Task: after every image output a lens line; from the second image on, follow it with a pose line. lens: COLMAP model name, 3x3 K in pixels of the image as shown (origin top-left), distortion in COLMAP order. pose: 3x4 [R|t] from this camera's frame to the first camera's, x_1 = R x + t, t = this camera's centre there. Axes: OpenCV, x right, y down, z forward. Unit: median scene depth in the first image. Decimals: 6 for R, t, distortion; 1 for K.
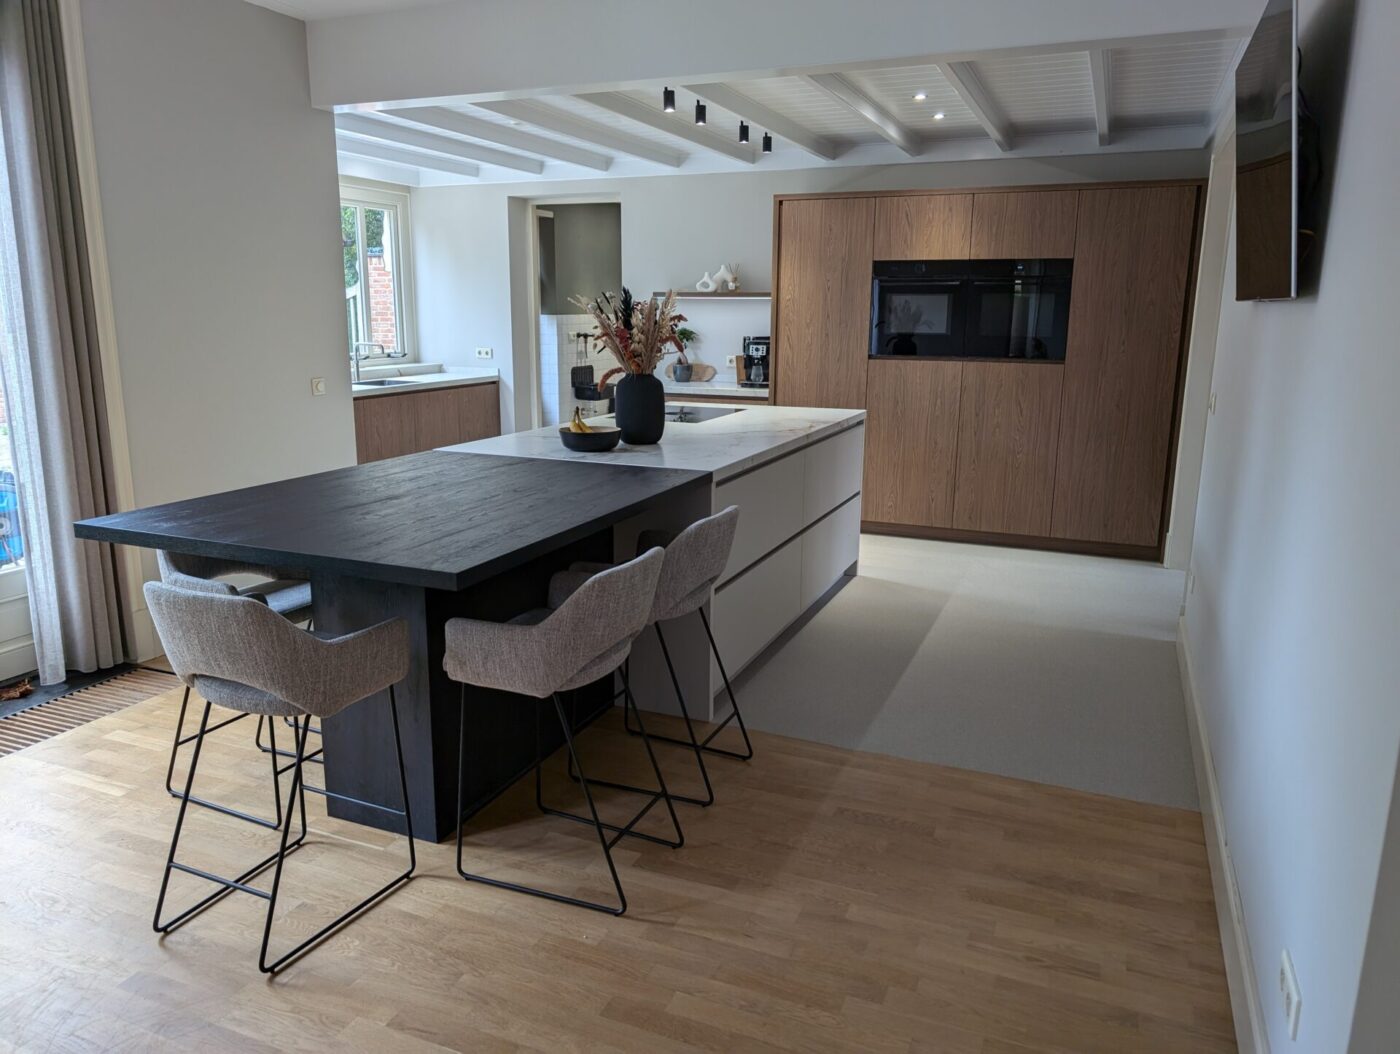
lens RADIAL K [[997.4, 0, 693.7], [0, 997.4, 528.5], [0, 0, 1]] dist [-0.006901, 0.018994]
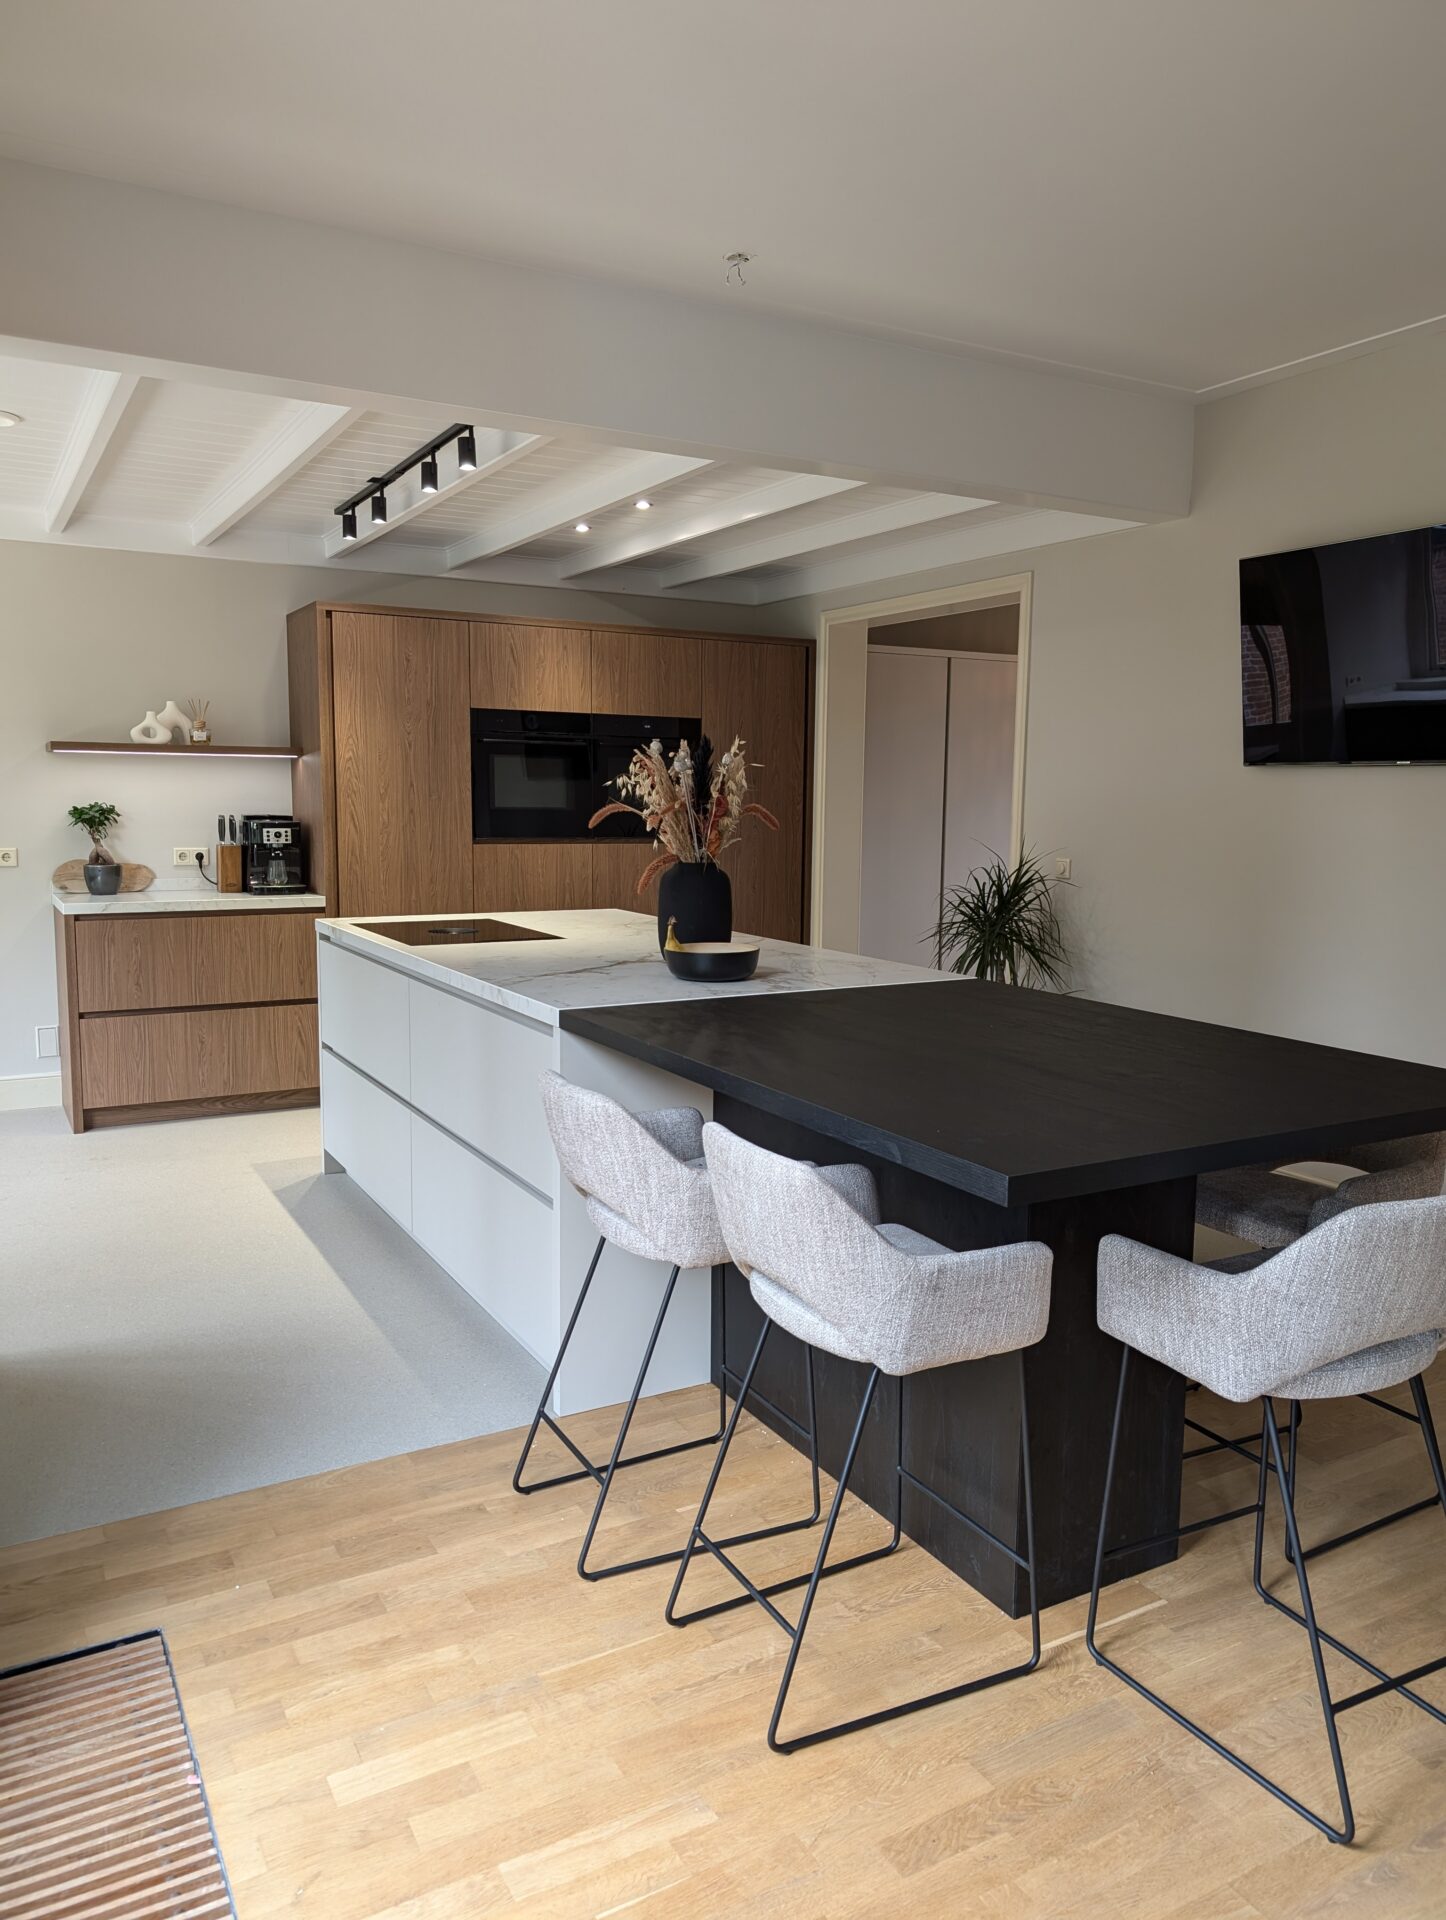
lens RADIAL K [[1367.9, 0, 717.6], [0, 1367.9, 951.5], [0, 0, 1]] dist [-0.006901, 0.018994]
pose [[0.613287, -0.086644, 0.785094, -0.460922], [0.162414, 0.986559, -0.017994, -0.045657], [-0.772982, 0.138546, 0.619115, 0.257725]]
